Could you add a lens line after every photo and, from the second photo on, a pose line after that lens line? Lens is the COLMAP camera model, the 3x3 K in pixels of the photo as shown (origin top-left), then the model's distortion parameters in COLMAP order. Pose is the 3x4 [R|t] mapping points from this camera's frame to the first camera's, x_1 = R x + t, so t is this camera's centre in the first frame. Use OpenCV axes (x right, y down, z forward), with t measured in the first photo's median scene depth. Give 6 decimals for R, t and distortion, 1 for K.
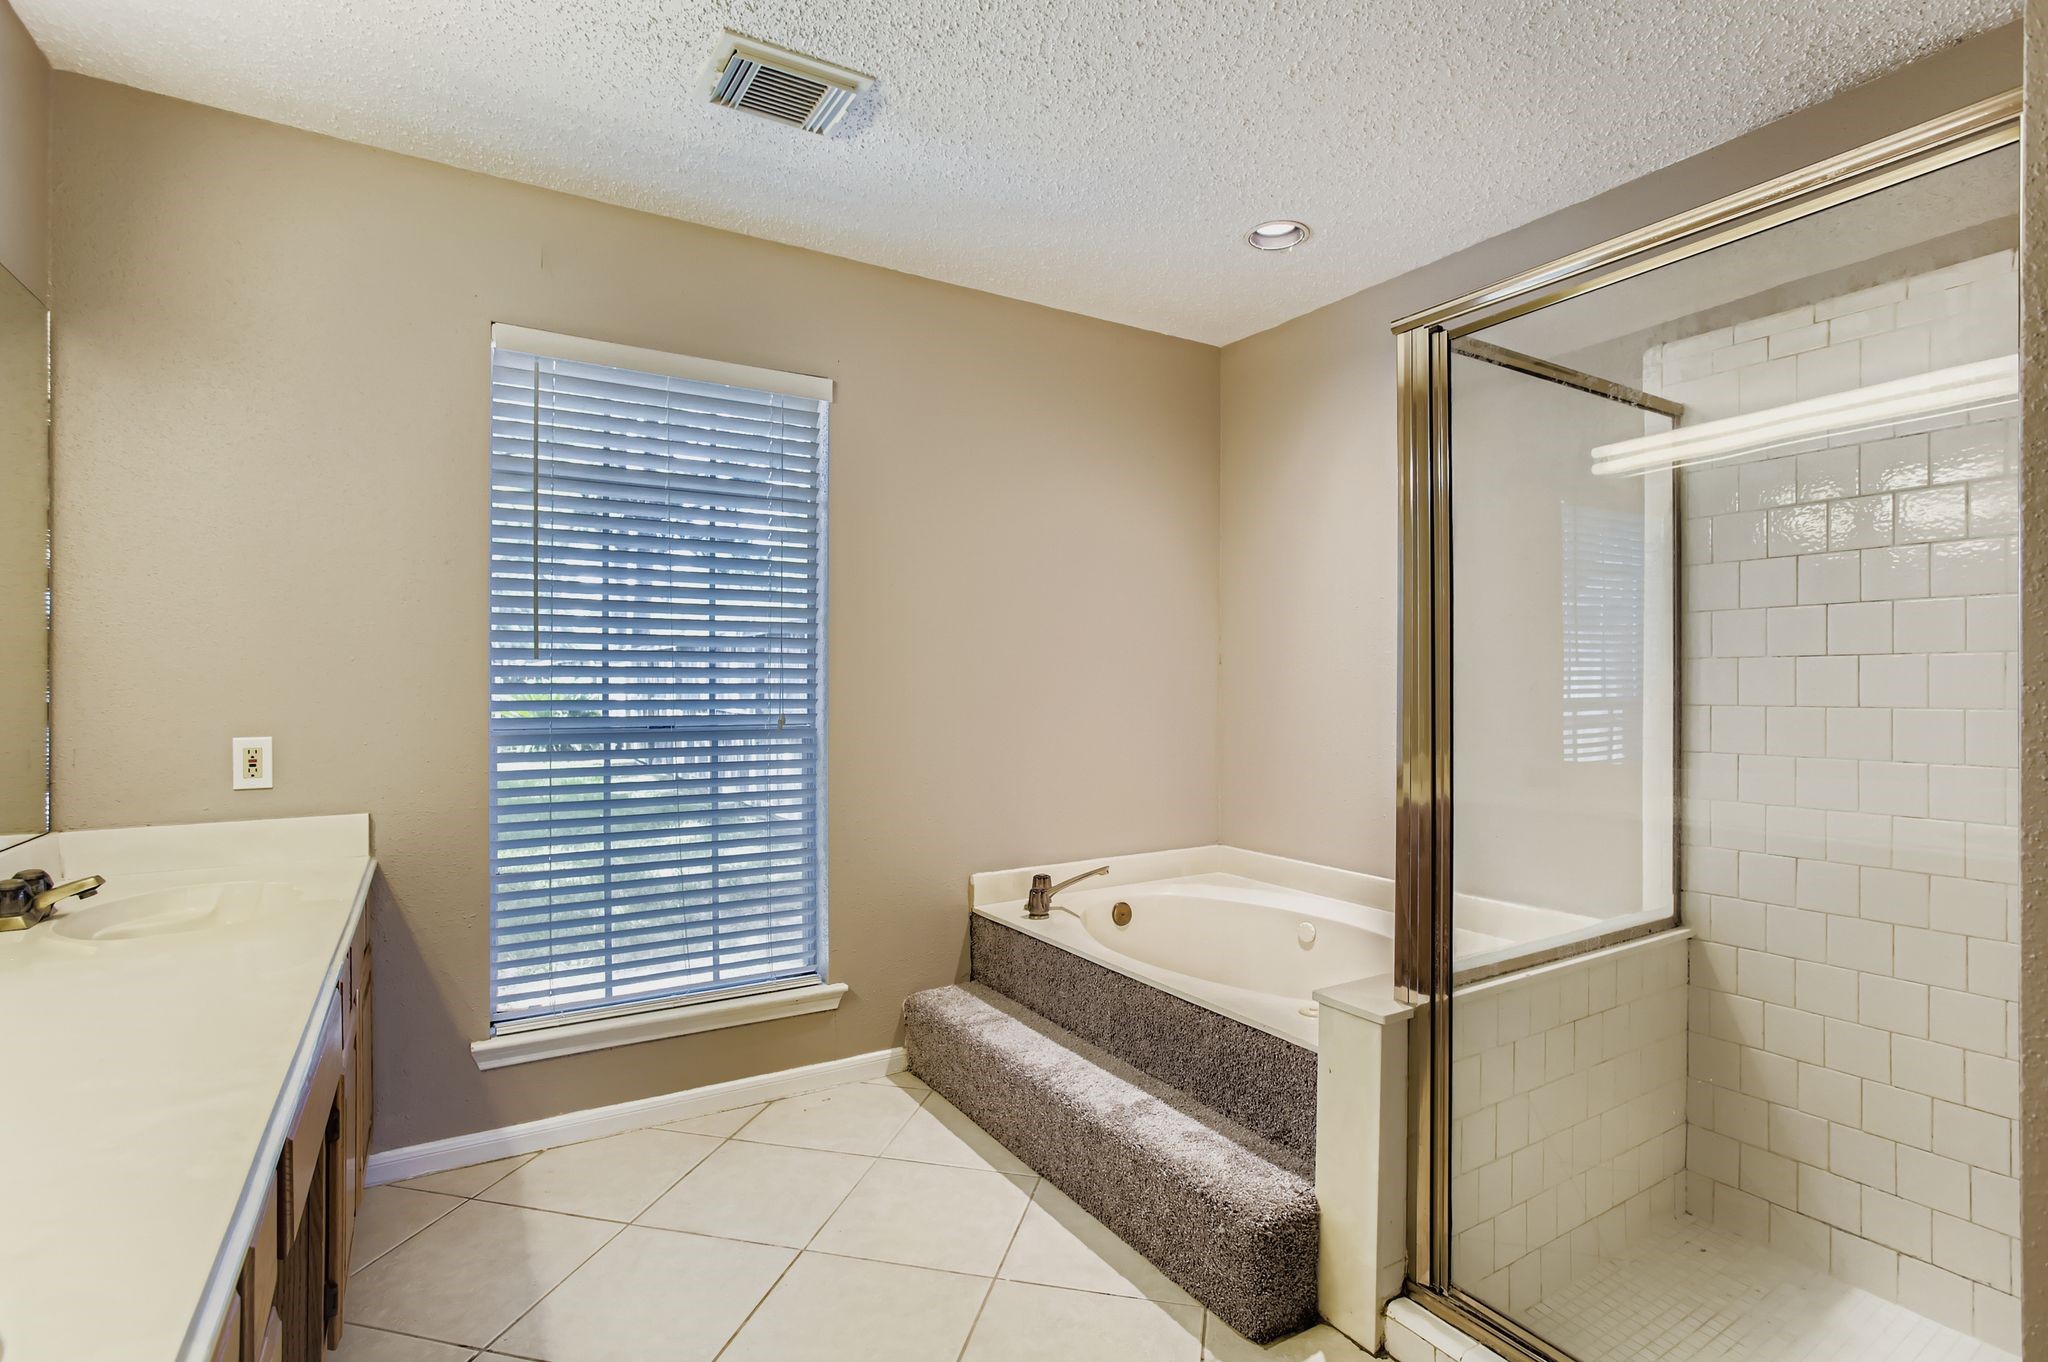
lens RADIAL K [[988.6, 0, 1035.3], [0, 988.6, 685.5], [0, 0, 1]] dist [-0.024108, 0.010794]
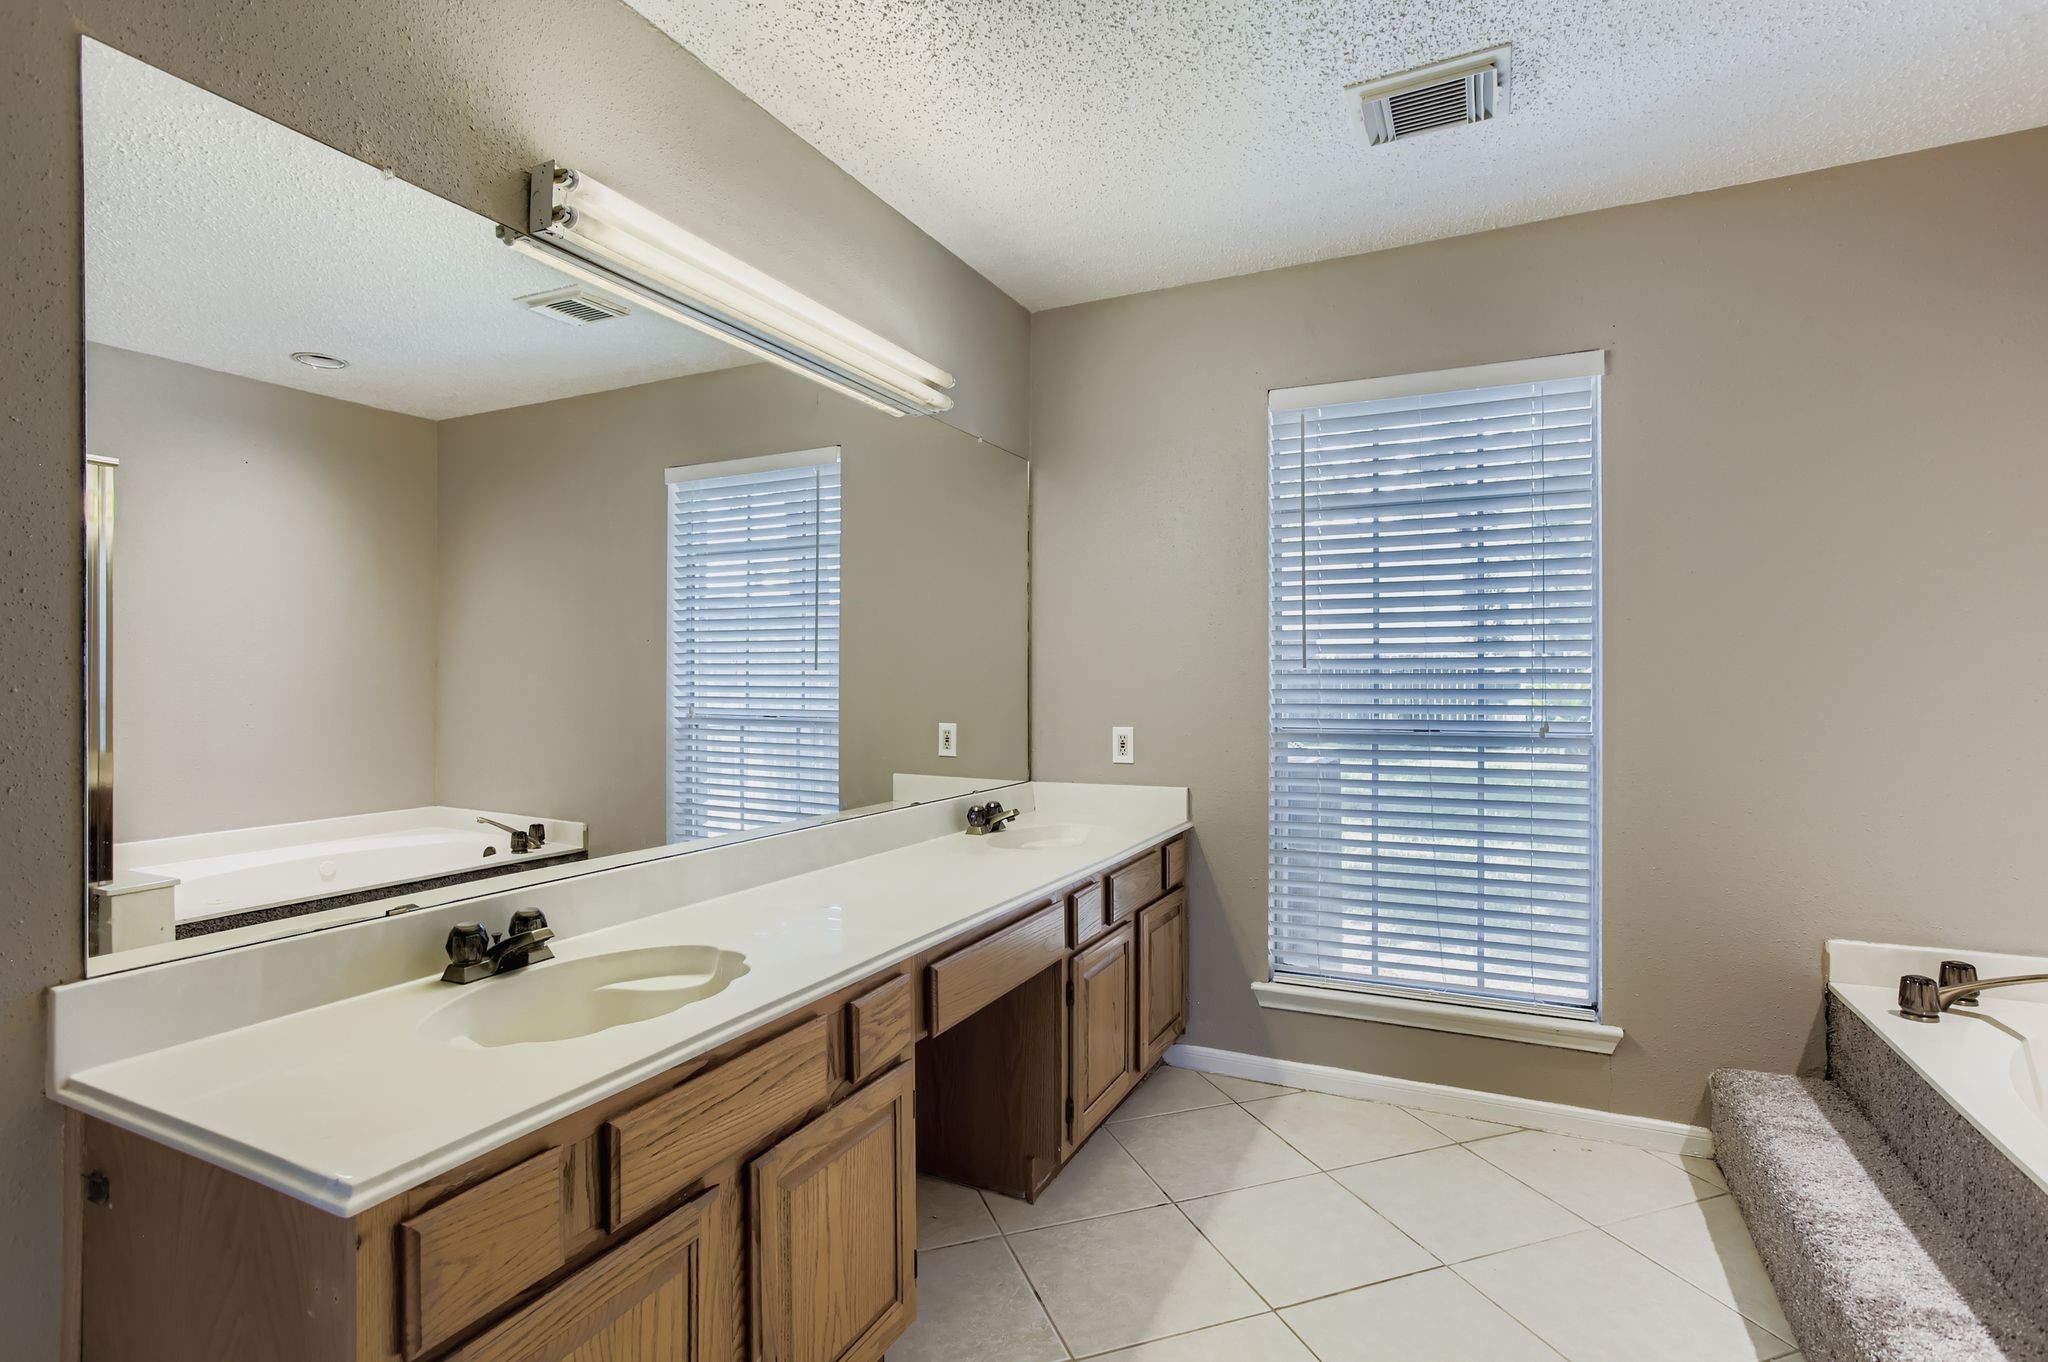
lens RADIAL K [[988.6, 0, 1024.4], [0, 988.6, 674.9], [0, 0, 1]] dist [-0.024108, 0.010794]
pose [[0.526429, -0.007685, -0.850184, 0.302137], [0.005186, 0.999970, -0.005827, -0.013297], [0.850203, -0.001341, 0.526453, 0.095190]]
